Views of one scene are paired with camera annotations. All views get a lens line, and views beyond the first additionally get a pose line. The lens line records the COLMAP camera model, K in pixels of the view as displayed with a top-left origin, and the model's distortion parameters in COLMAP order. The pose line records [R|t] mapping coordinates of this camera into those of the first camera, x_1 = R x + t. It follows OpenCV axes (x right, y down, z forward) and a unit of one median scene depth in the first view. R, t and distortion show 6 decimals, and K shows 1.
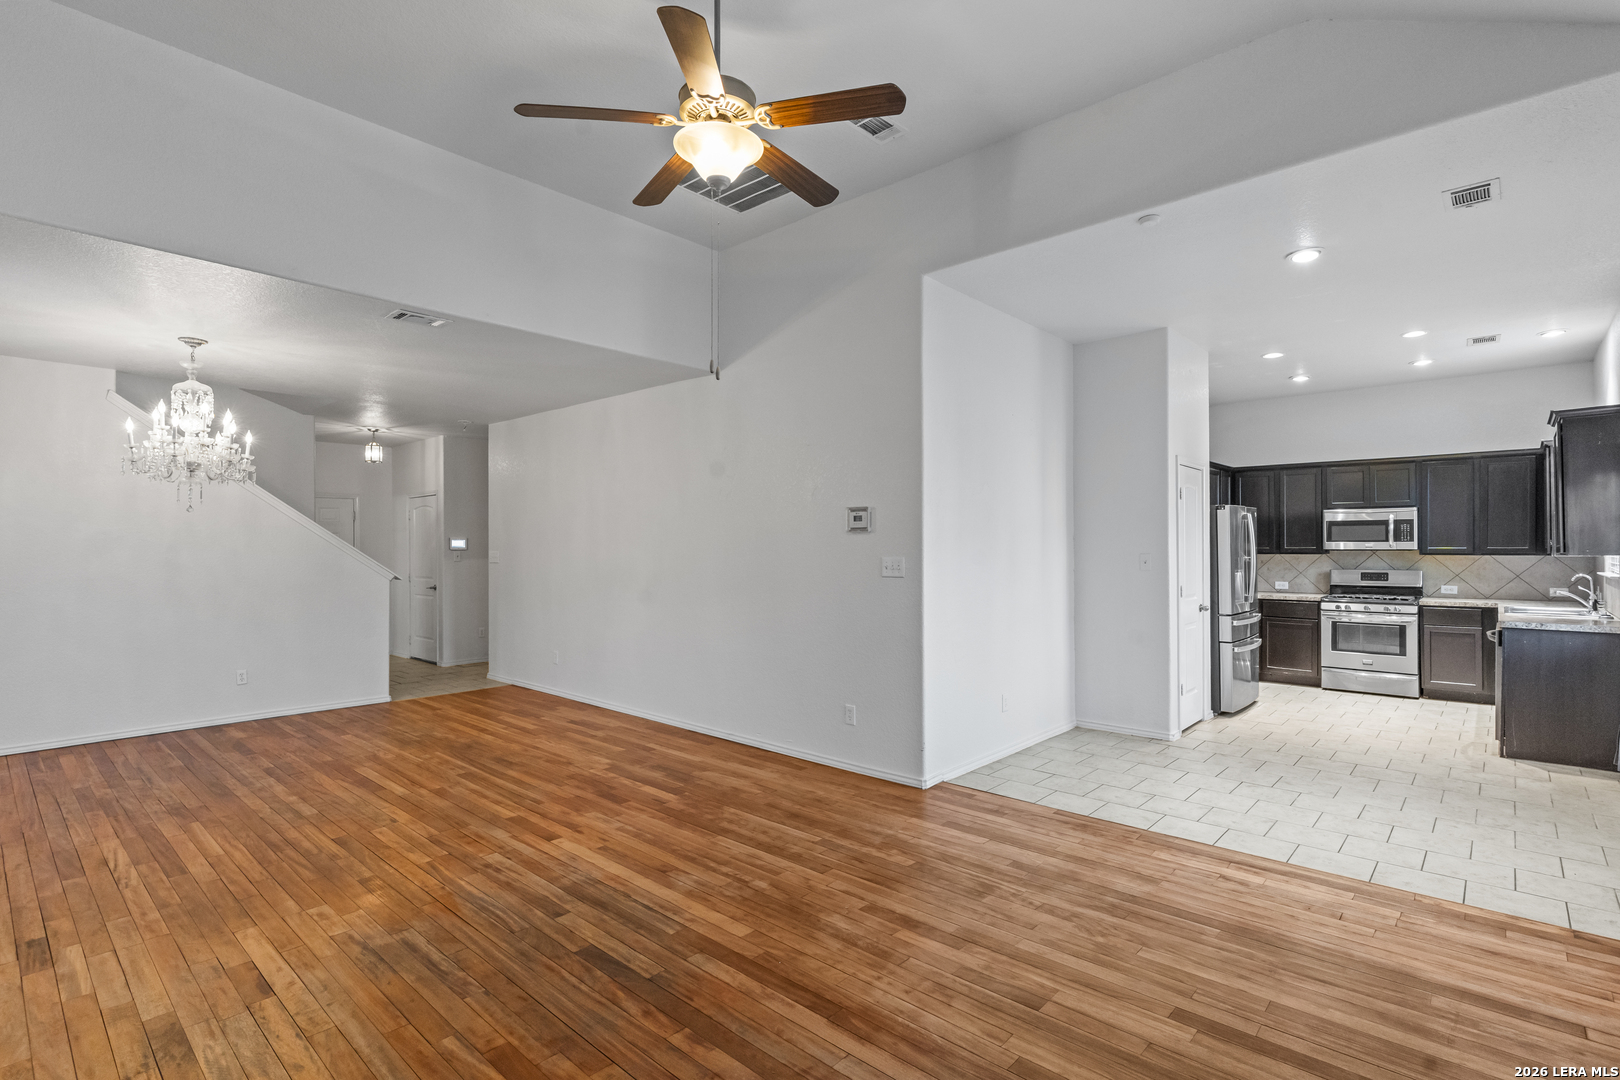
lens RADIAL K [[767.5, 0, 808.2], [0, 767.5, 542.5], [0, 0, 1]] dist [-0.001490, 0.000302]
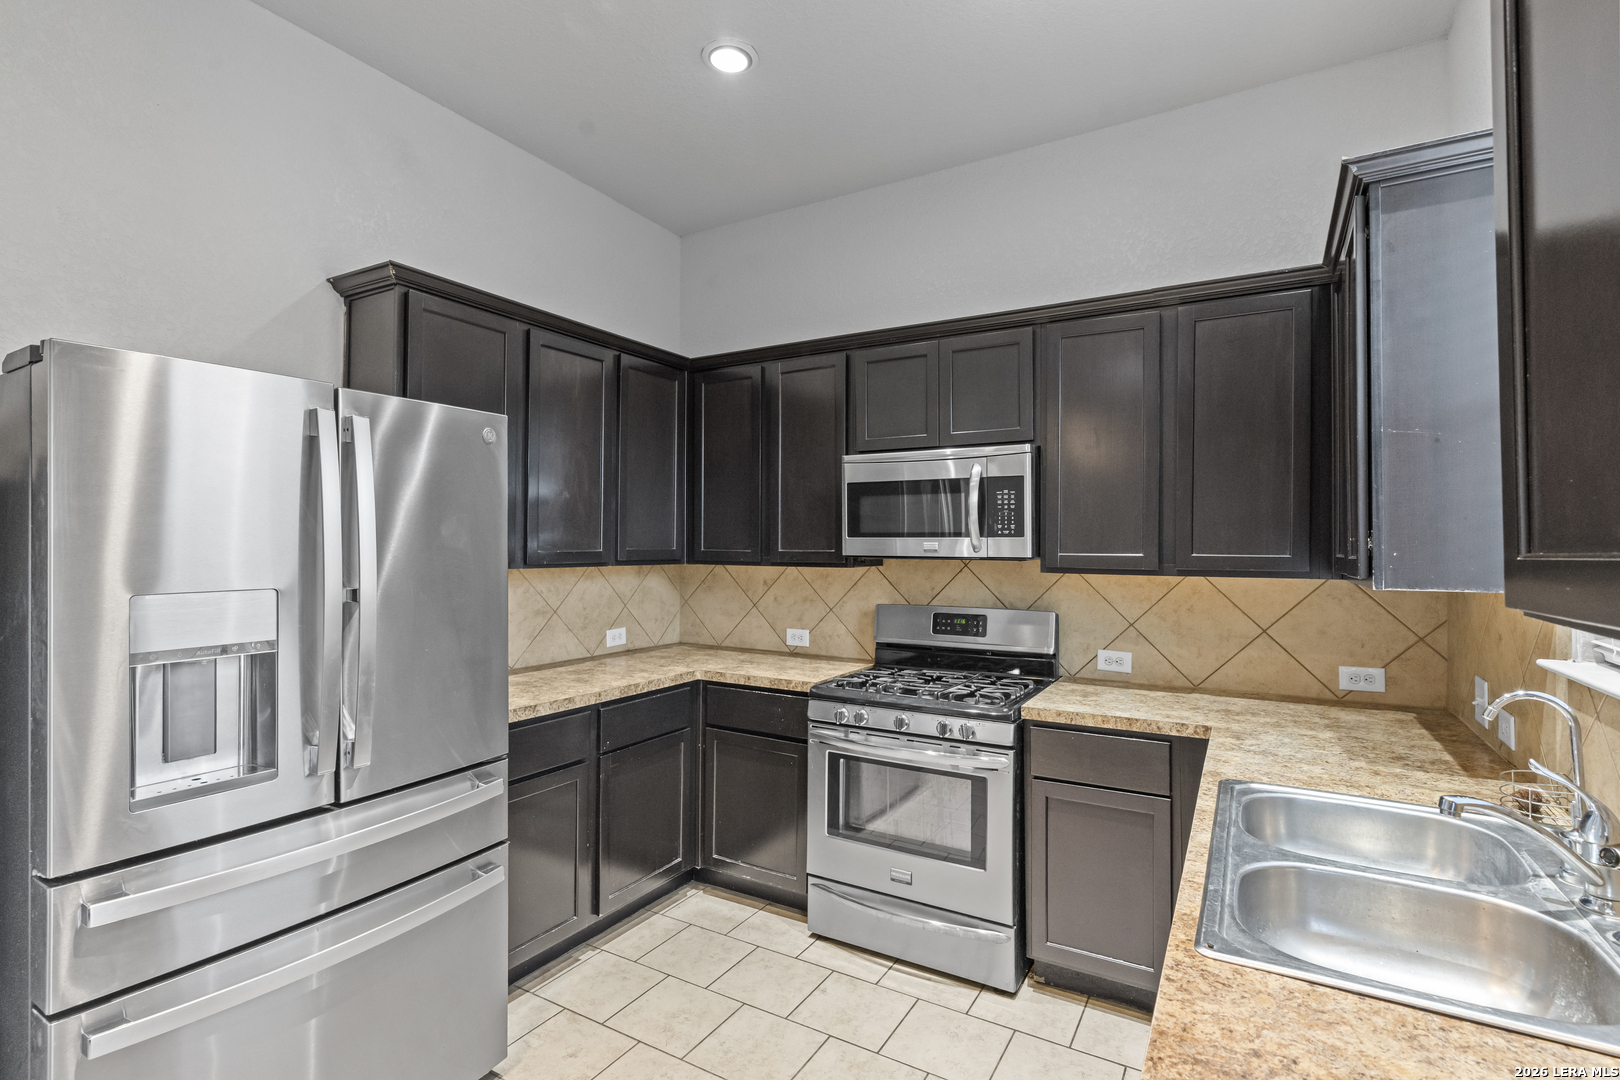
lens RADIAL K [[767.5, 0, 809.0], [0, 767.5, 539.6], [0, 0, 1]] dist [-0.001490, 0.000302]
pose [[0.978184, 0.011332, 0.207430, 0.600820], [-0.010627, 0.999933, -0.004514, 0.002855], [-0.207468, 0.002212, 0.978239, 0.648442]]
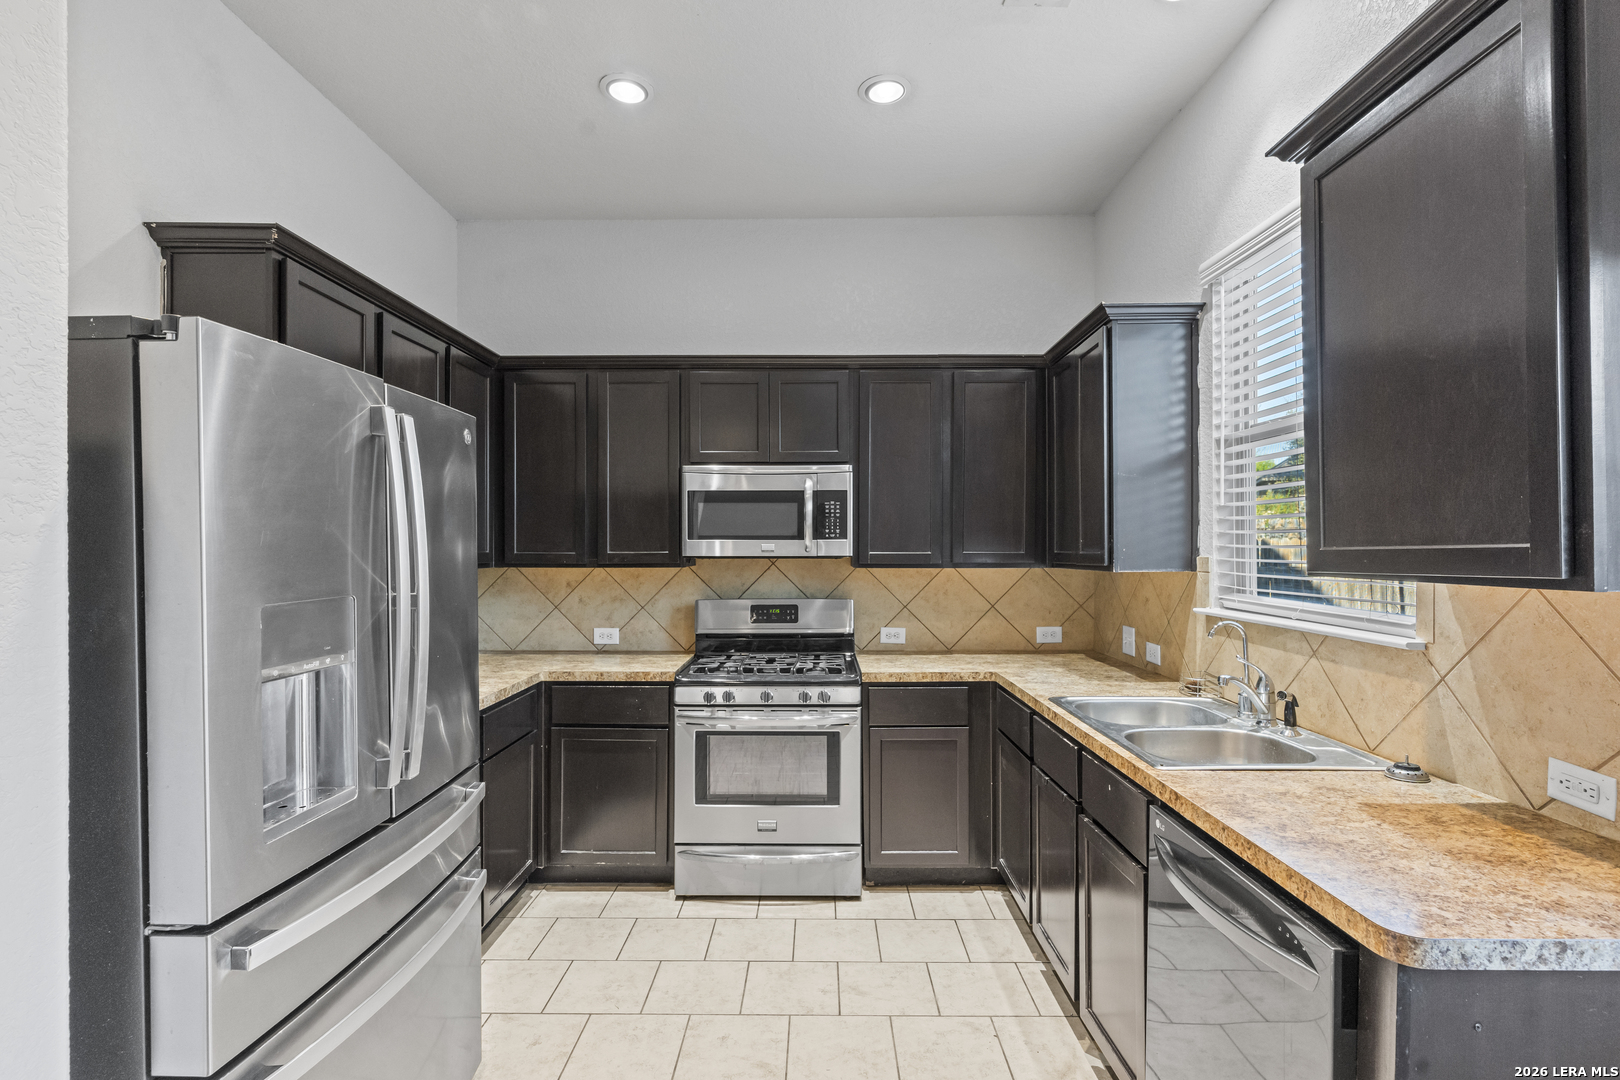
lens RADIAL K [[767.5, 0, 811.8], [0, 767.5, 551.6], [0, 0, 1]] dist [-0.001490, 0.000302]
pose [[0.745794, 0.000535, 0.666177, 0.458282], [-0.004574, 0.999980, 0.004317, 0.004224], [-0.666161, -0.006266, 0.745782, 0.657790]]
